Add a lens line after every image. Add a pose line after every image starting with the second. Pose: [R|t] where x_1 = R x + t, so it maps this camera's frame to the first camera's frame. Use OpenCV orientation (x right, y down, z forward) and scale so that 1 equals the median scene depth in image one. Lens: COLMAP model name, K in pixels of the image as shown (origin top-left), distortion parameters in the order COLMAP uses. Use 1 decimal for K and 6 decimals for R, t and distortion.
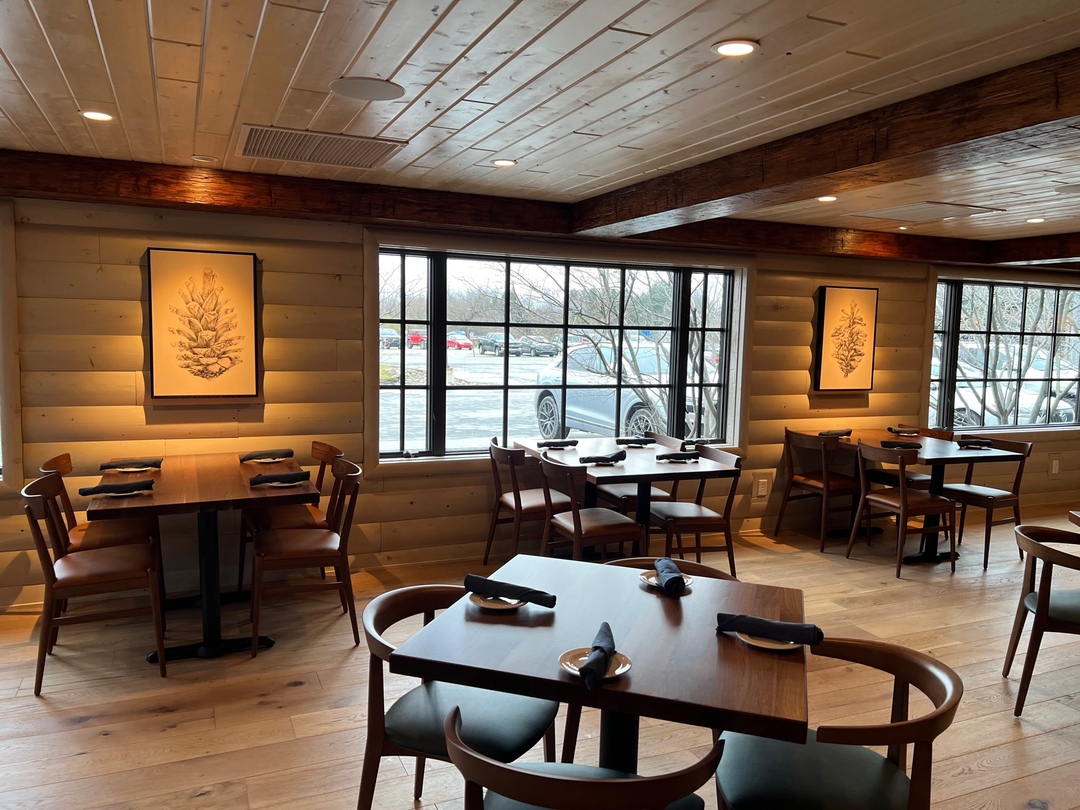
lens RADIAL K [[809.1, 0, 539.0], [0, 809.1, 408.3], [0, 0, 1]] dist [0.034034, -0.001510]
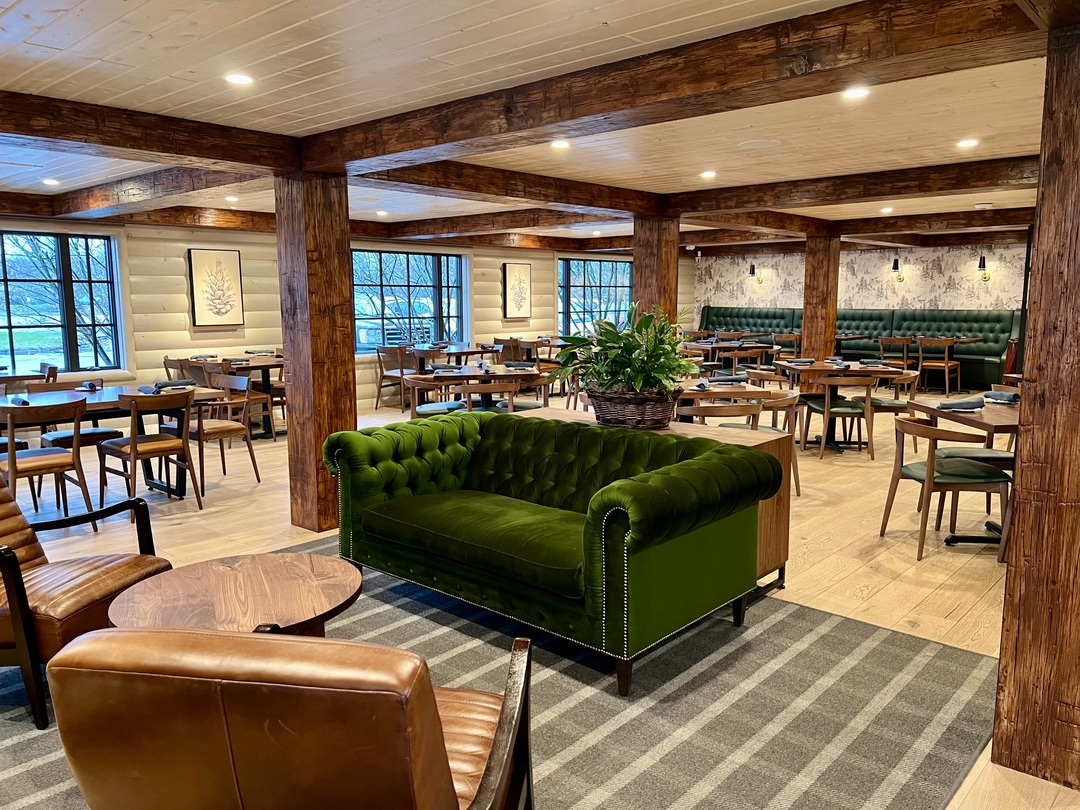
lens RADIAL K [[809.1, 0, 539.9], [0, 809.1, 403.6], [0, 0, 1]] dist [0.034034, -0.001510]
pose [[0.912449, -0.075842, 0.402101, -0.424934], [0.058972, 0.996788, 0.054189, 0.093411], [-0.404919, -0.025732, 0.913990, -0.905761]]
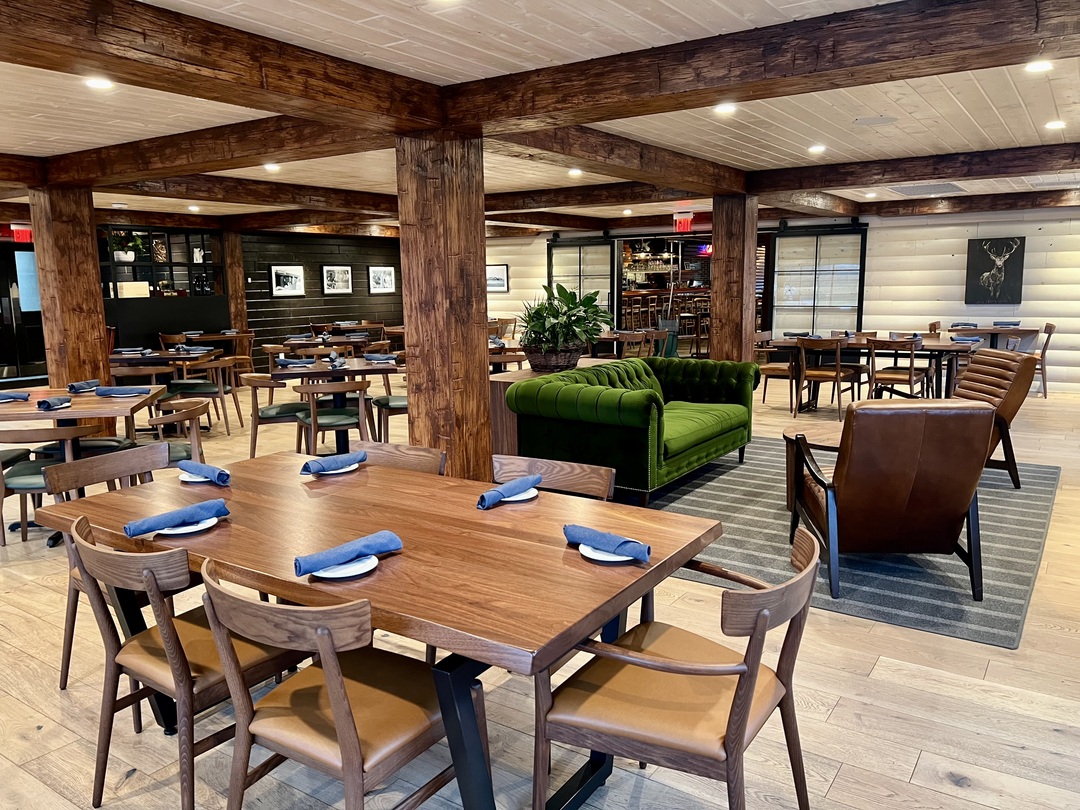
lens RADIAL K [[809.1, 0, 539.5], [0, 809.1, 407.3], [0, 0, 1]] dist [0.034034, -0.001510]
pose [[-0.532791, -0.144984, 0.833735, -1.449379], [0.081944, 0.971746, 0.221350, -0.155442], [-0.842270, 0.186253, -0.505857, 1.473642]]
